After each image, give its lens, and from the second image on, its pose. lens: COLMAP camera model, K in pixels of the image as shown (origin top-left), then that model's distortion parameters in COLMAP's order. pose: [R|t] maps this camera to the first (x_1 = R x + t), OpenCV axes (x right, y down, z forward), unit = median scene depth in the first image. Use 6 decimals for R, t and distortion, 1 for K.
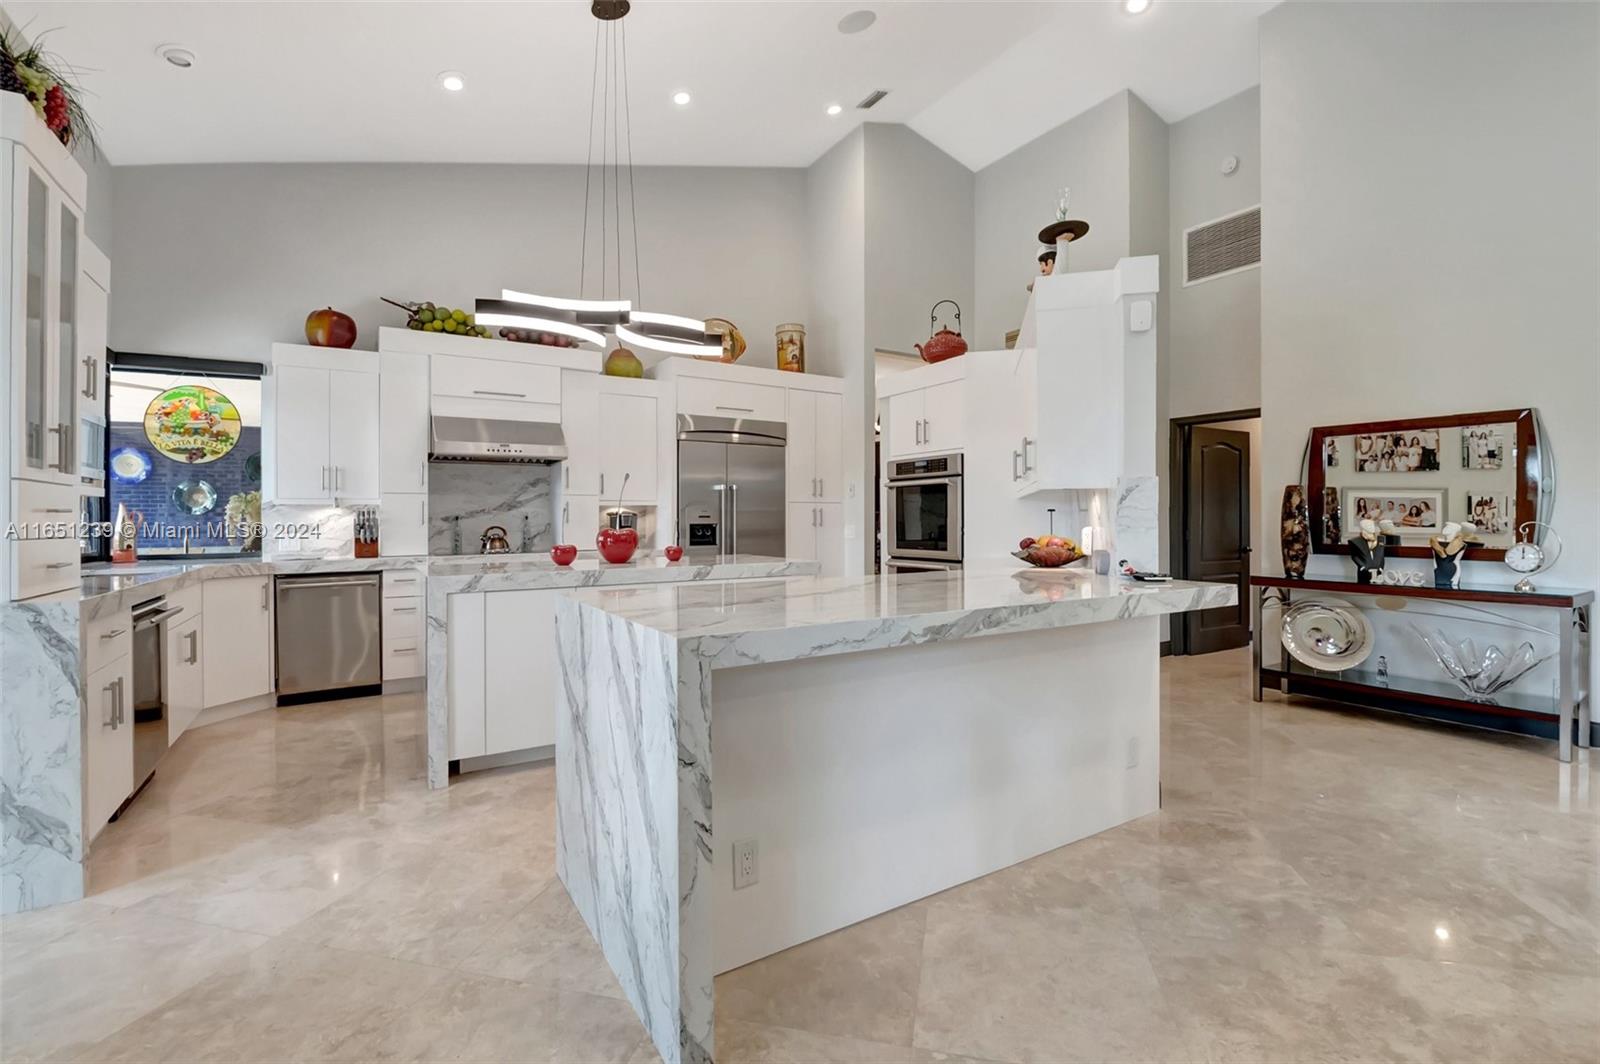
lens RADIAL K [[710.8, 0, 800.7], [0, 710.8, 518.1], [0, 0, 1]] dist [0.001843, -0.013946]
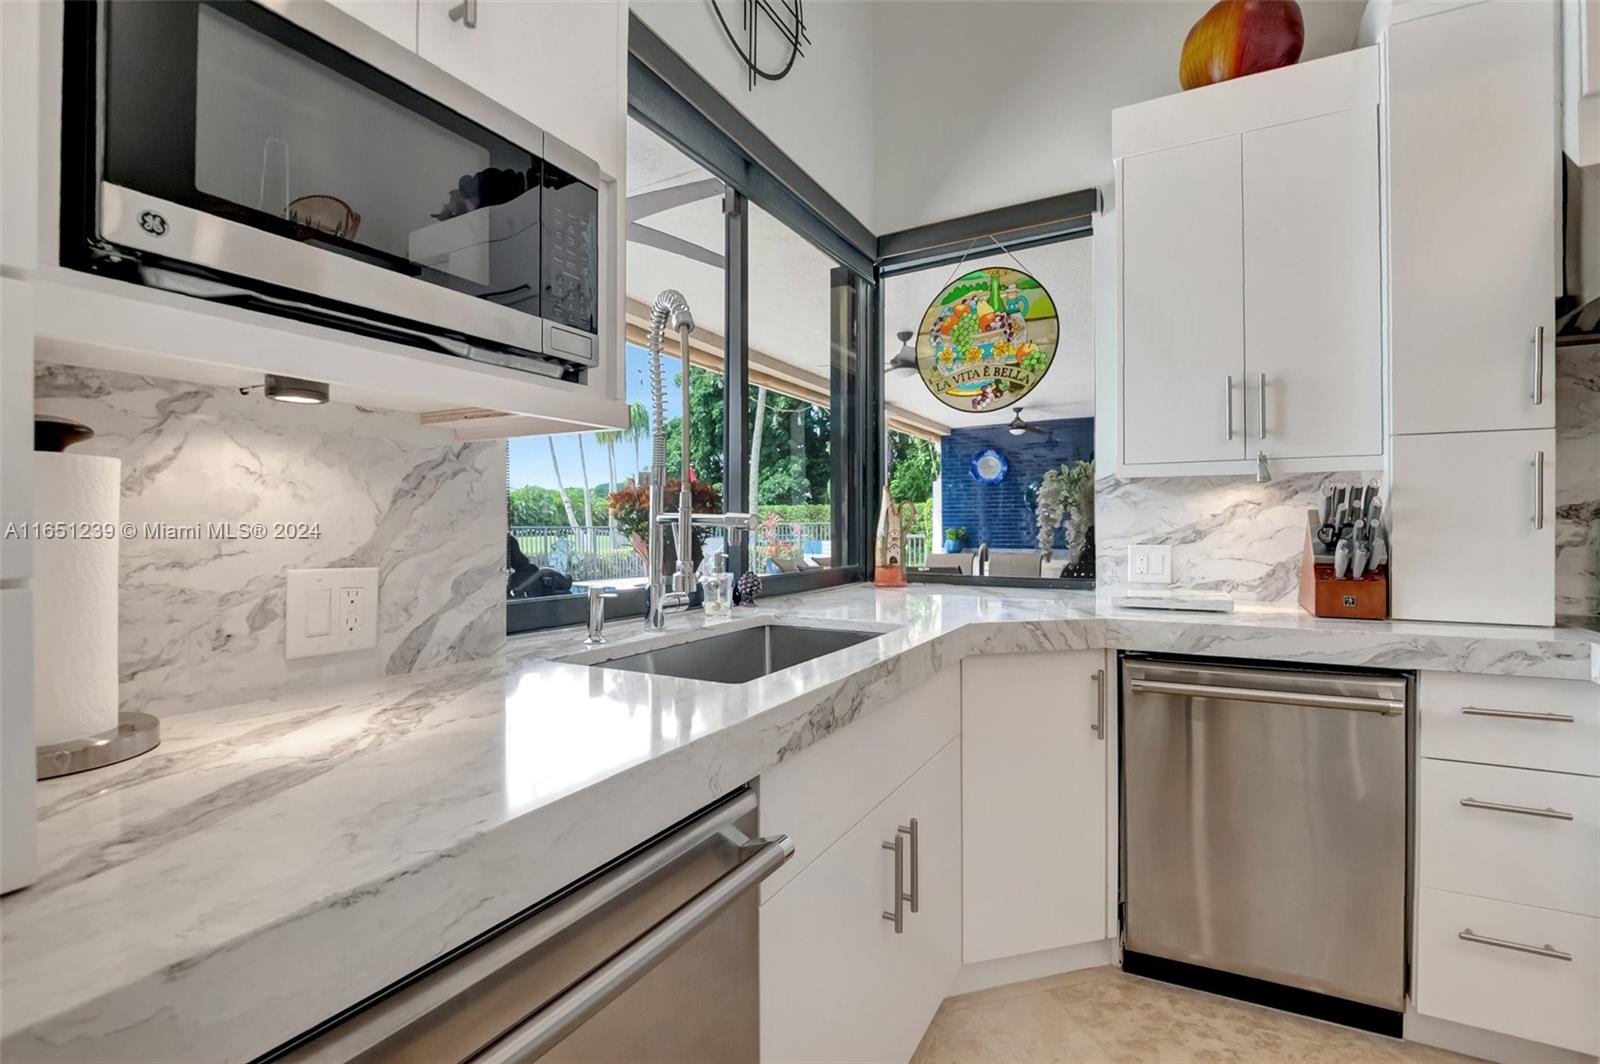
lens RADIAL K [[707.1, 0, 786.3], [0, 707.1, 518.7], [0, 0, 1]] dist [0.000843, -0.013985]
pose [[0.476589, -0.000058, -0.879126, -0.425422], [-0.000946, 0.999999, -0.000579, 0.005483], [0.879126, 0.001107, 0.476589, 0.569475]]
